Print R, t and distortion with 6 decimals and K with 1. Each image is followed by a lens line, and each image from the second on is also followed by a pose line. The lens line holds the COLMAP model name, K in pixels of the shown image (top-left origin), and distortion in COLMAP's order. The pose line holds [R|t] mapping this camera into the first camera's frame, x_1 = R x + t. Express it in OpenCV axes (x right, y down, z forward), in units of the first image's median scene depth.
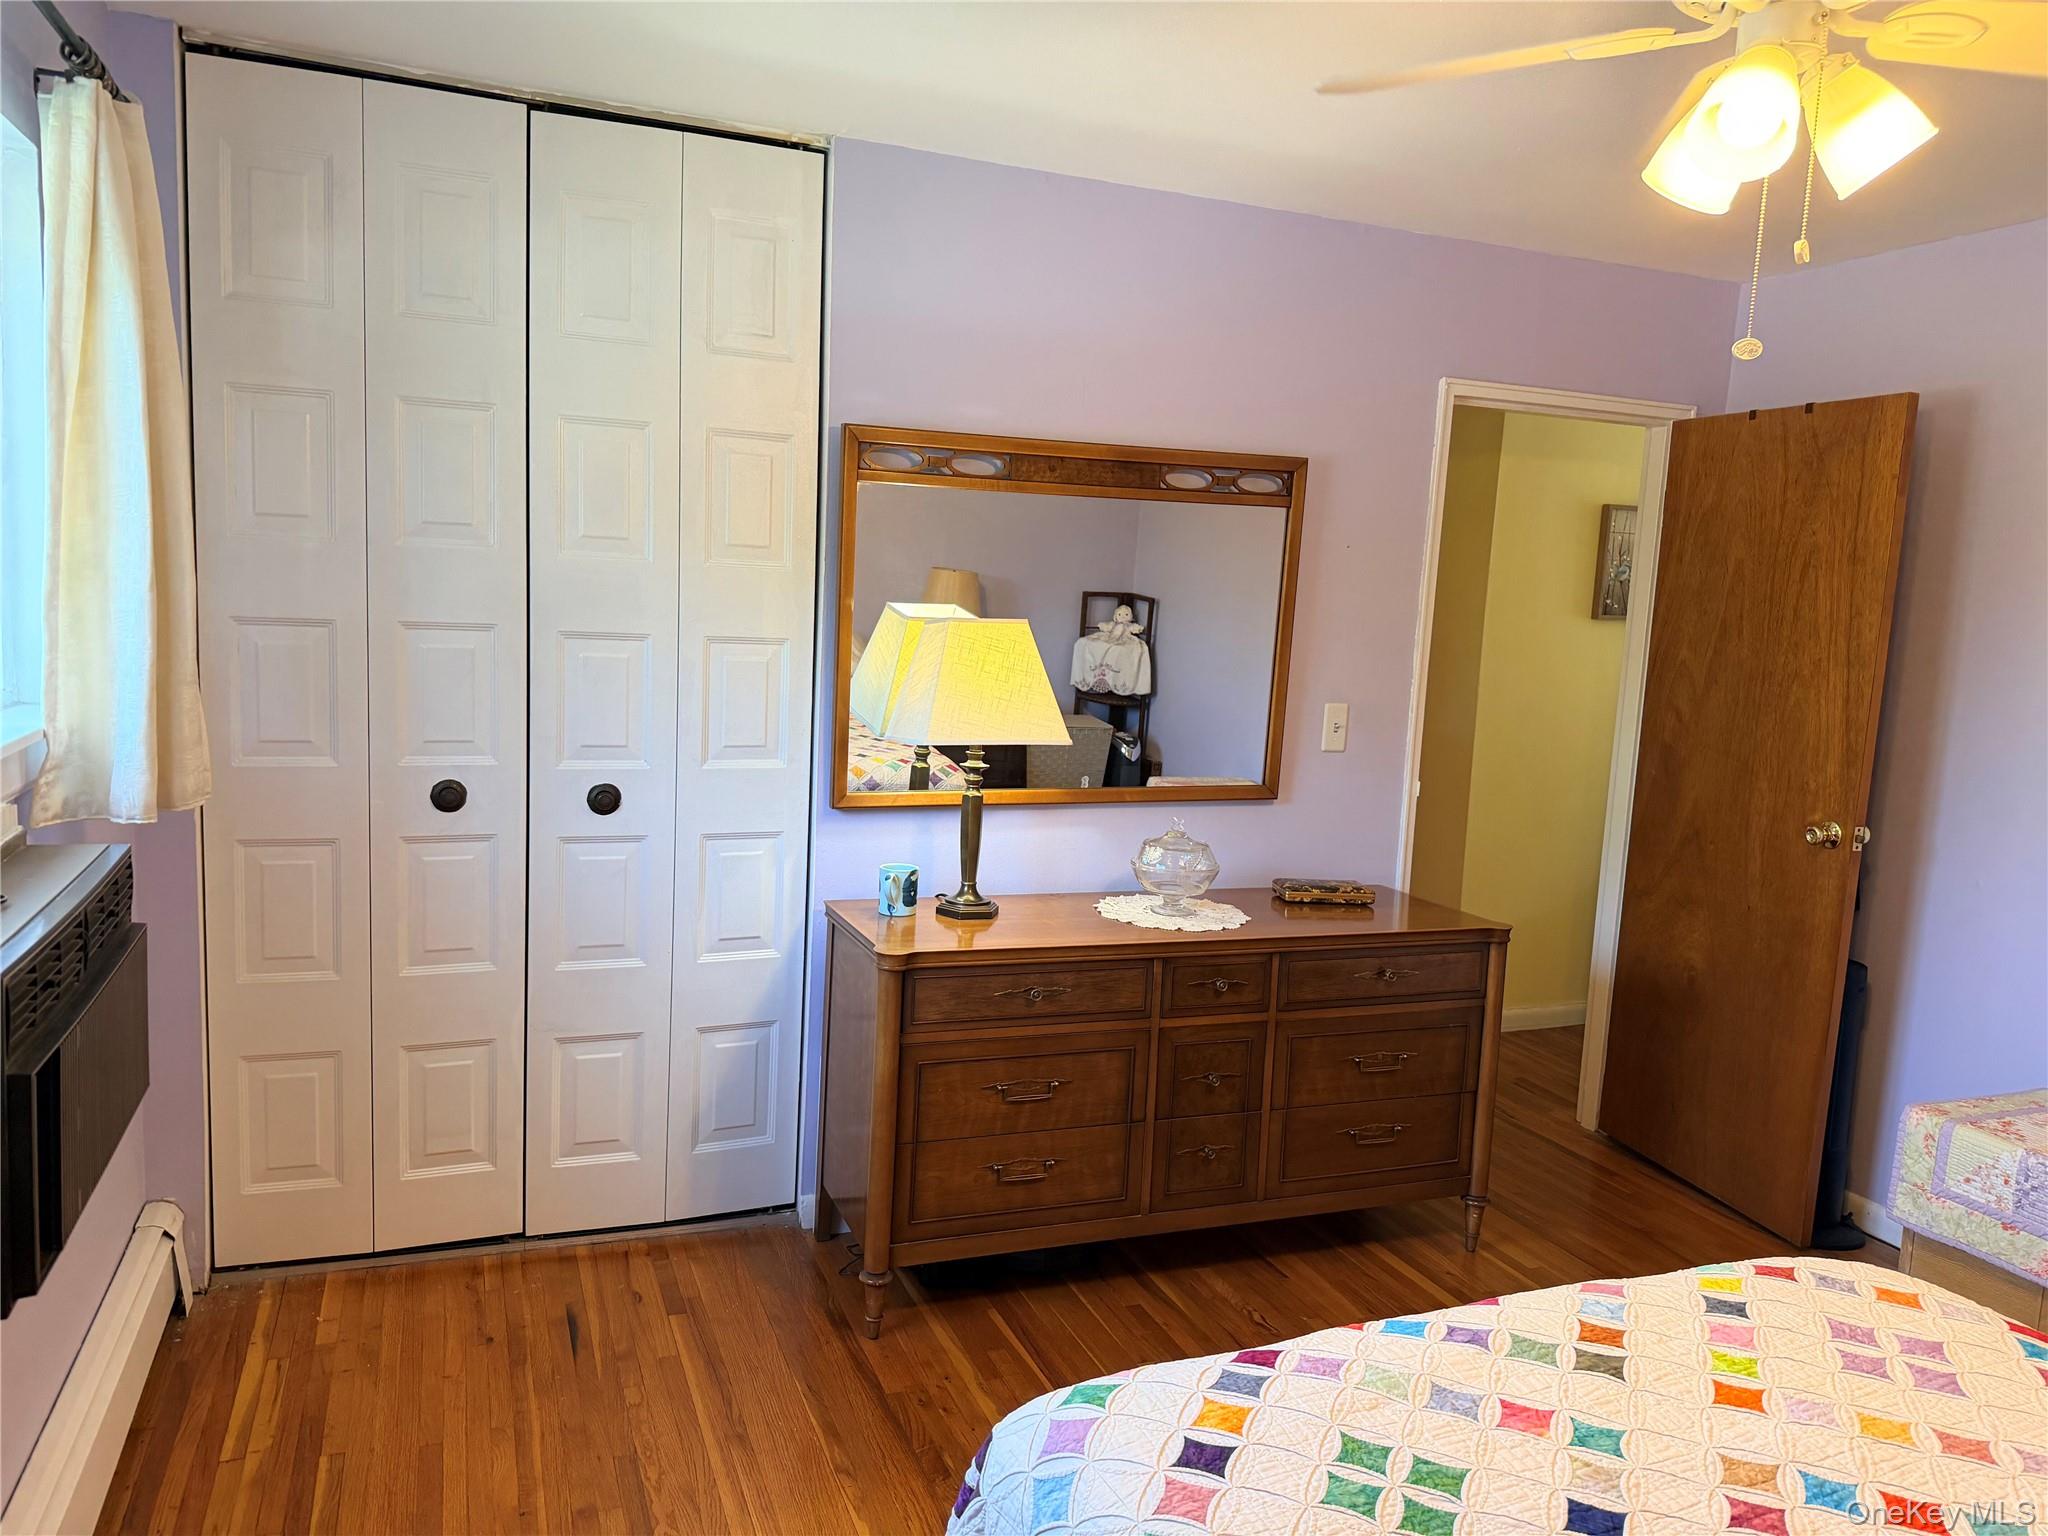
lens RADIAL K [[1439.7, 0, 1014.2], [0, 1439.7, 765.9], [0, 0, 1]] dist [0.078258, -0.109279]
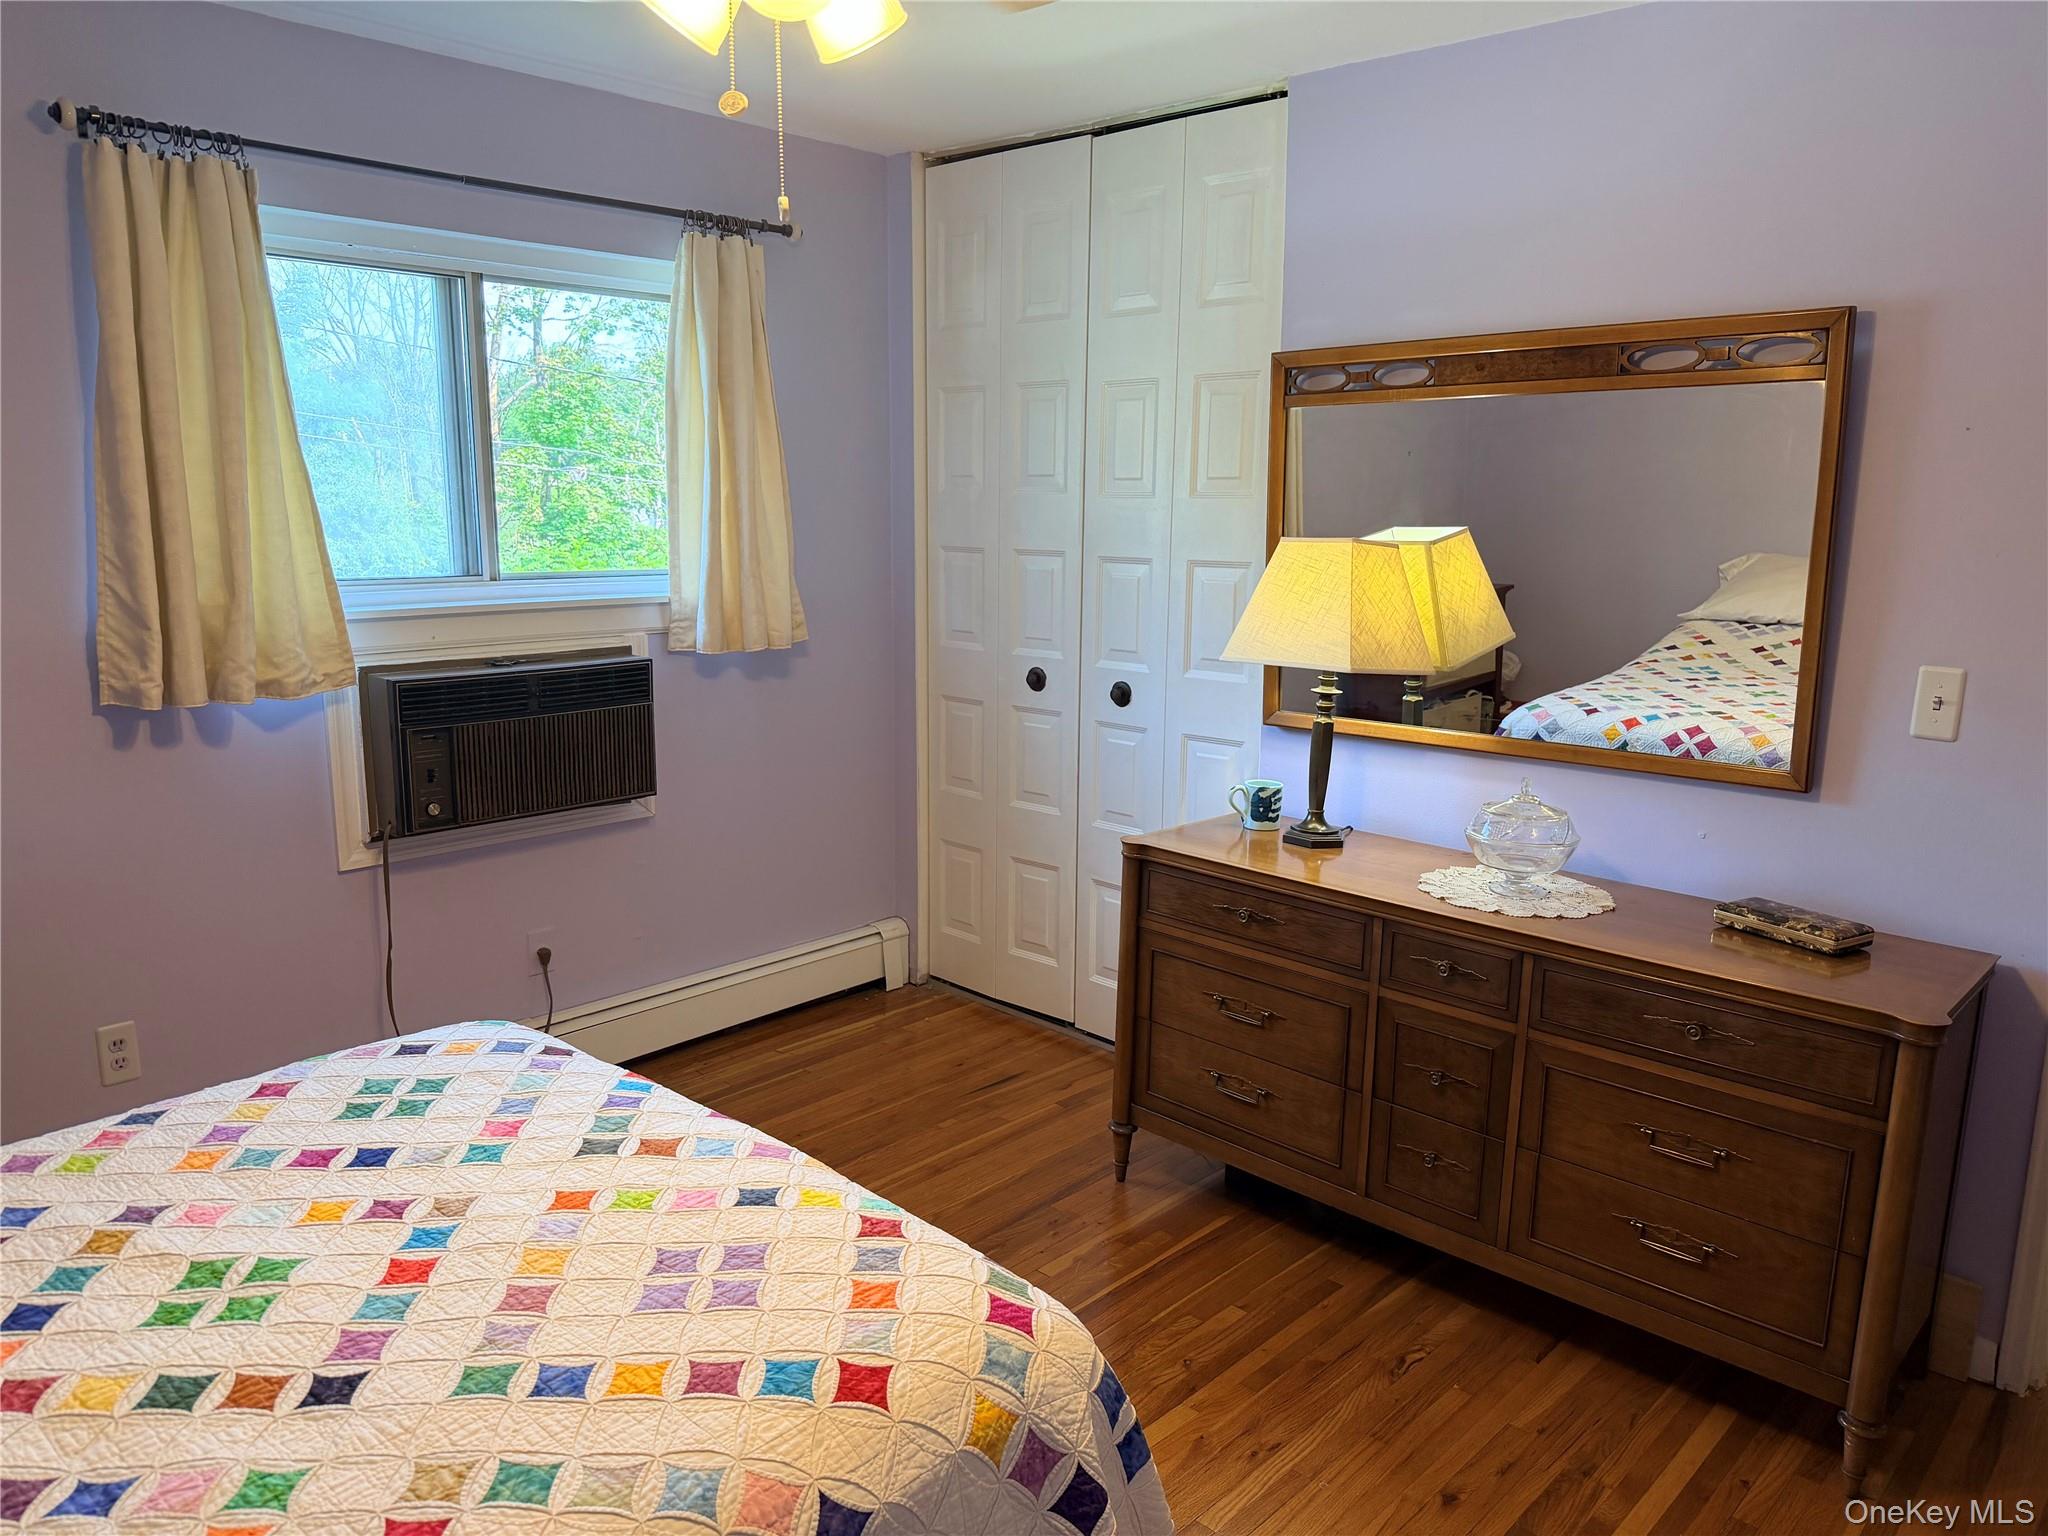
lens RADIAL K [[1439.7, 0, 1004.2], [0, 1439.7, 766.1], [0, 0, 1]] dist [0.078258, -0.109279]
pose [[0.417741, 0.126004, -0.899786, 0.780092], [-0.103923, 0.990463, 0.090455, -0.016462], [0.902603, 0.055722, 0.426852, 0.391647]]
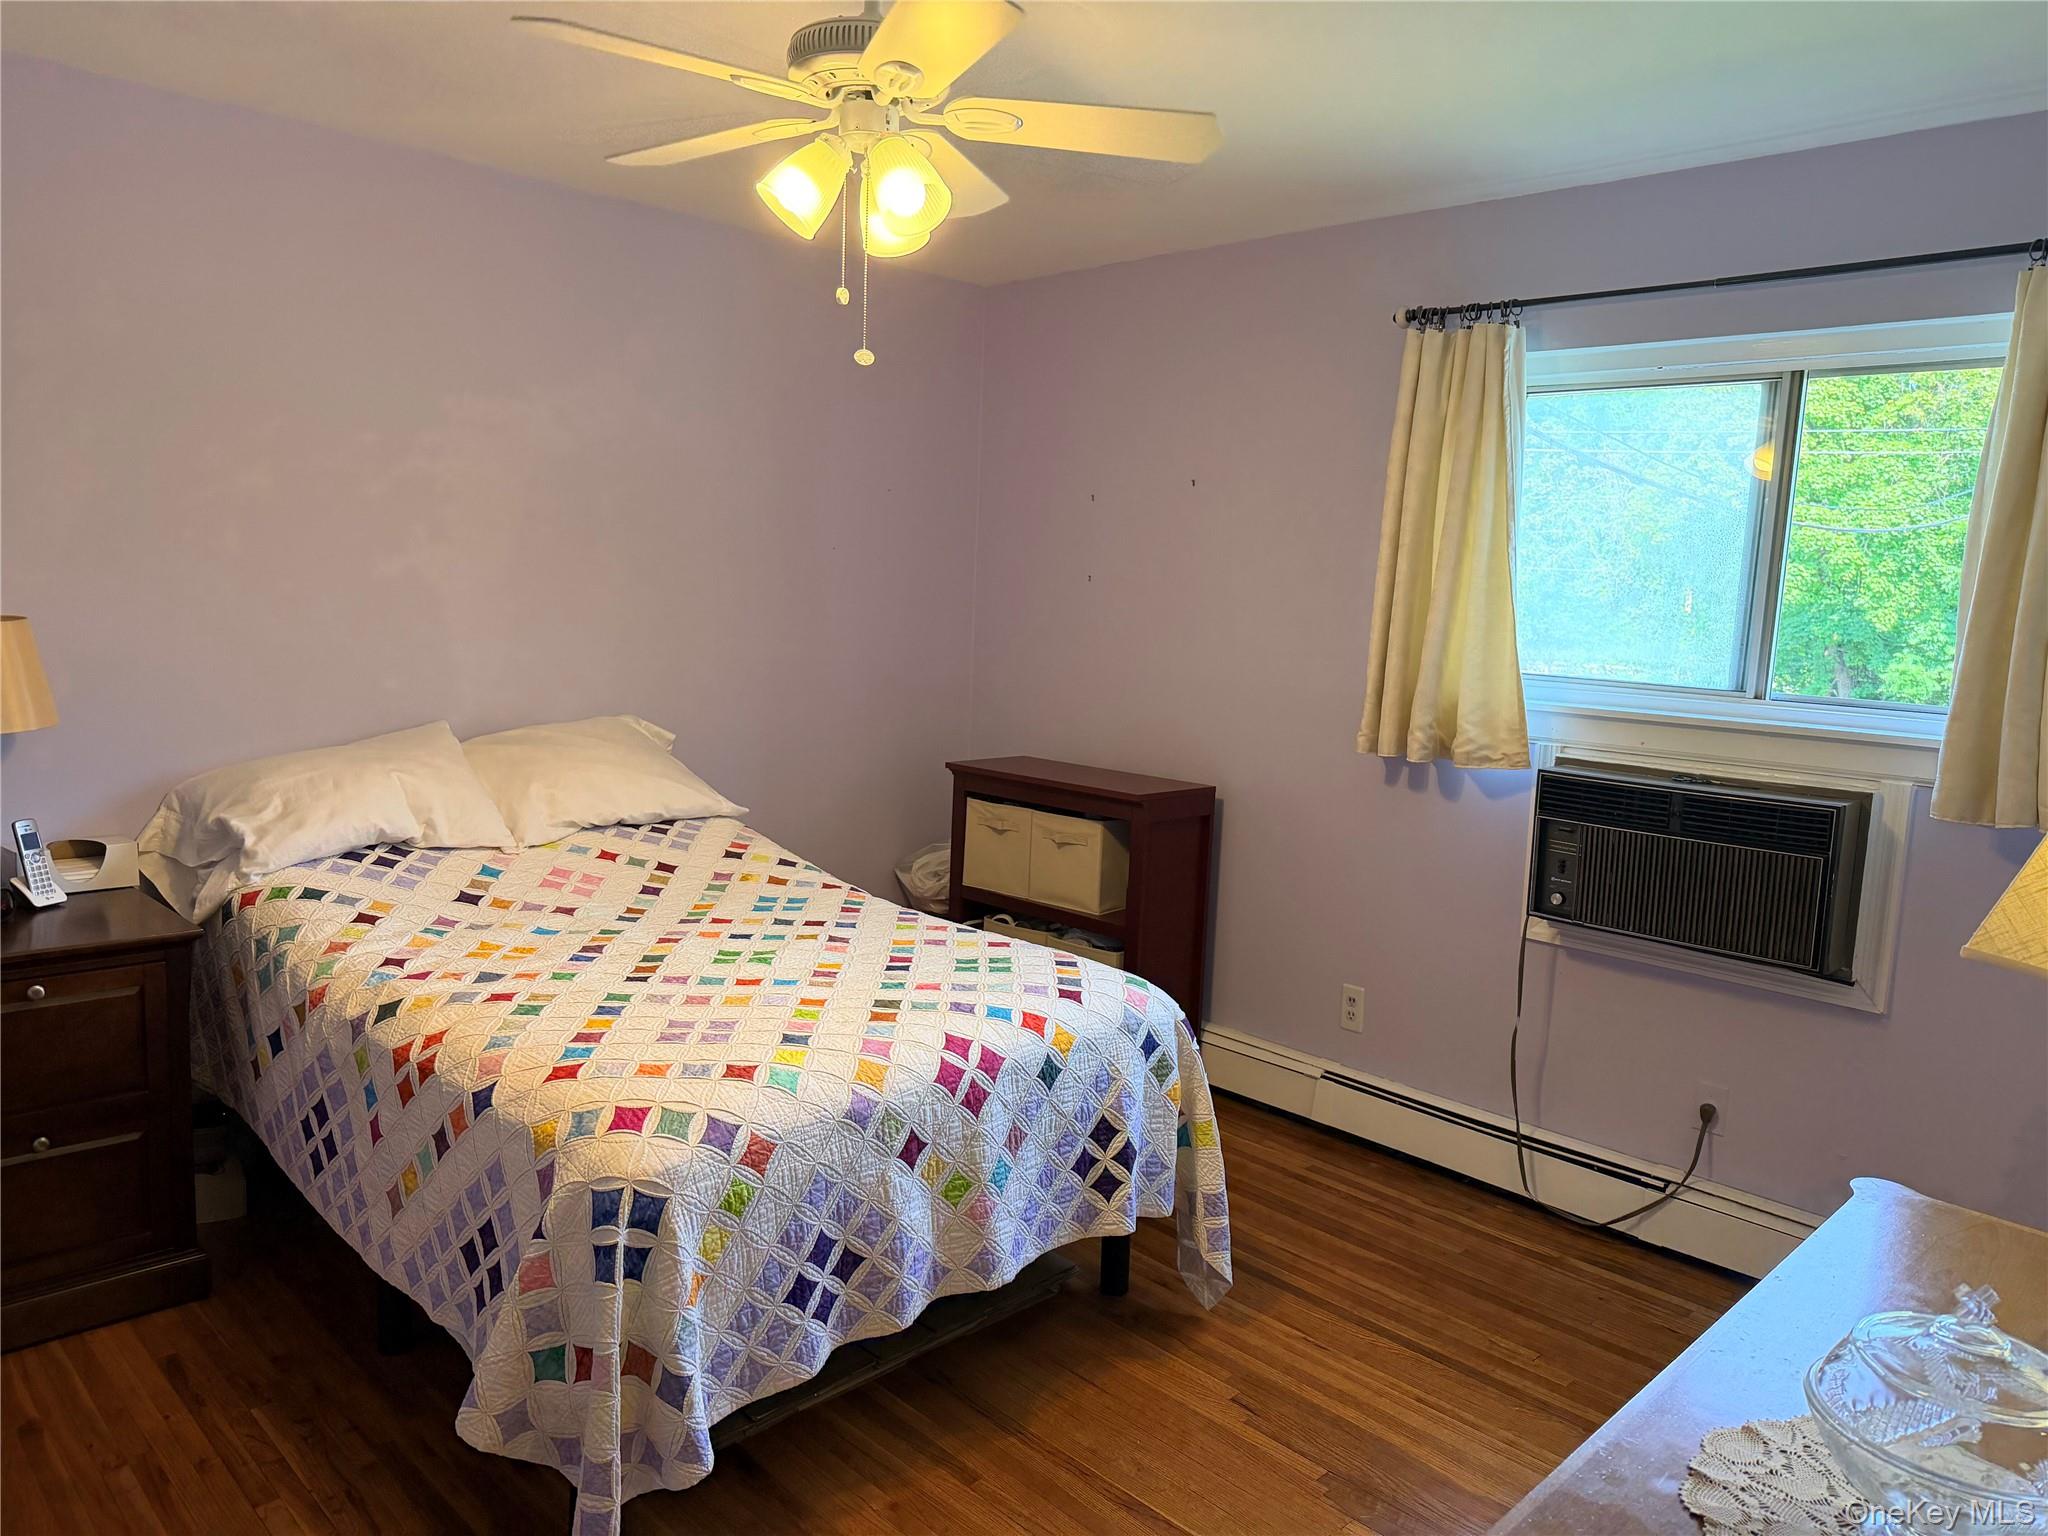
lens RADIAL K [[1439.7, 0, 1038.0], [0, 1439.7, 774.6], [0, 0, 1]] dist [0.078258, -0.109279]
pose [[-0.912723, -0.036963, -0.406904, 0.471199], [-0.139476, 0.964263, 0.225263, -0.127229], [0.384036, 0.262356, -0.885260, 1.253357]]
